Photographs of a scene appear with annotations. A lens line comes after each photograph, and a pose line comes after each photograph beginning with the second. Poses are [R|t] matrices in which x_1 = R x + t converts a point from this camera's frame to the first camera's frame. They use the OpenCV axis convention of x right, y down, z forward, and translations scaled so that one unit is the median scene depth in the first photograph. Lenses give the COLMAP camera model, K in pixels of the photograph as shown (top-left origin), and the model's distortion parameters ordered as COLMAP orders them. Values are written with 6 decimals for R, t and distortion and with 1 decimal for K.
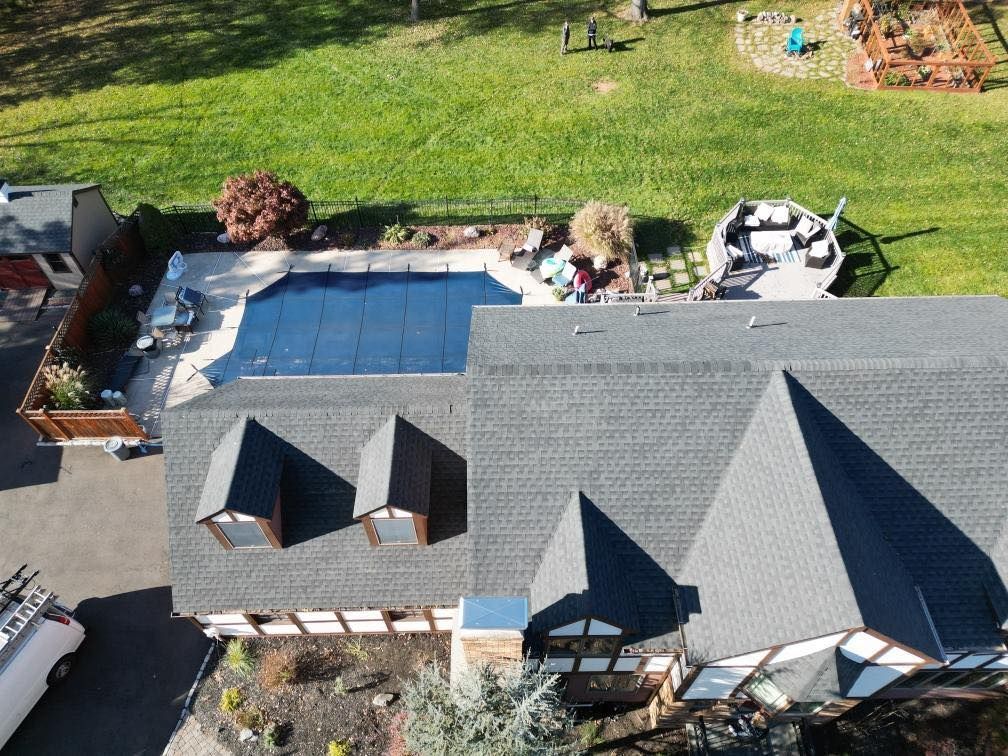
lens RADIAL K [[716.9, 0, 506.7], [0, 716.9, 381.8], [0, 0, 1]] dist [0.056605, -0.044626]
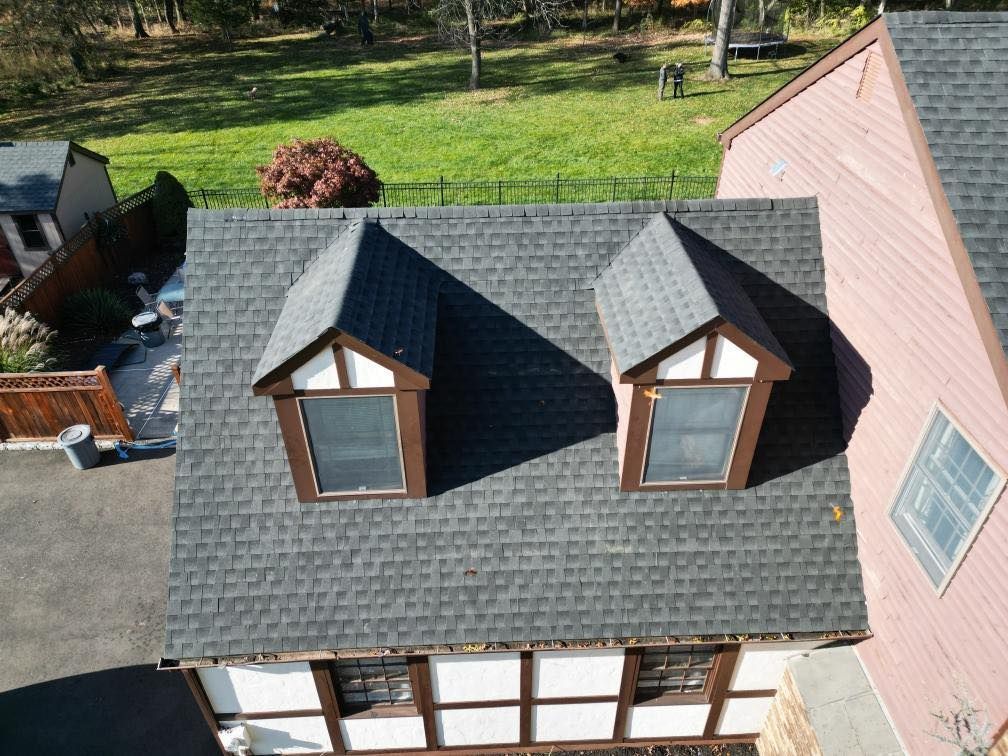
lens RADIAL K [[716.9, 0, 503.9], [0, 716.9, 377.0], [0, 0, 1]] dist [0.056605, -0.044626]
pose [[0.999677, -0.014601, 0.020800, -0.267480], [0.020058, 0.955901, -0.293004, 0.288538], [-0.015605, 0.293327, 0.955885, 0.544175]]
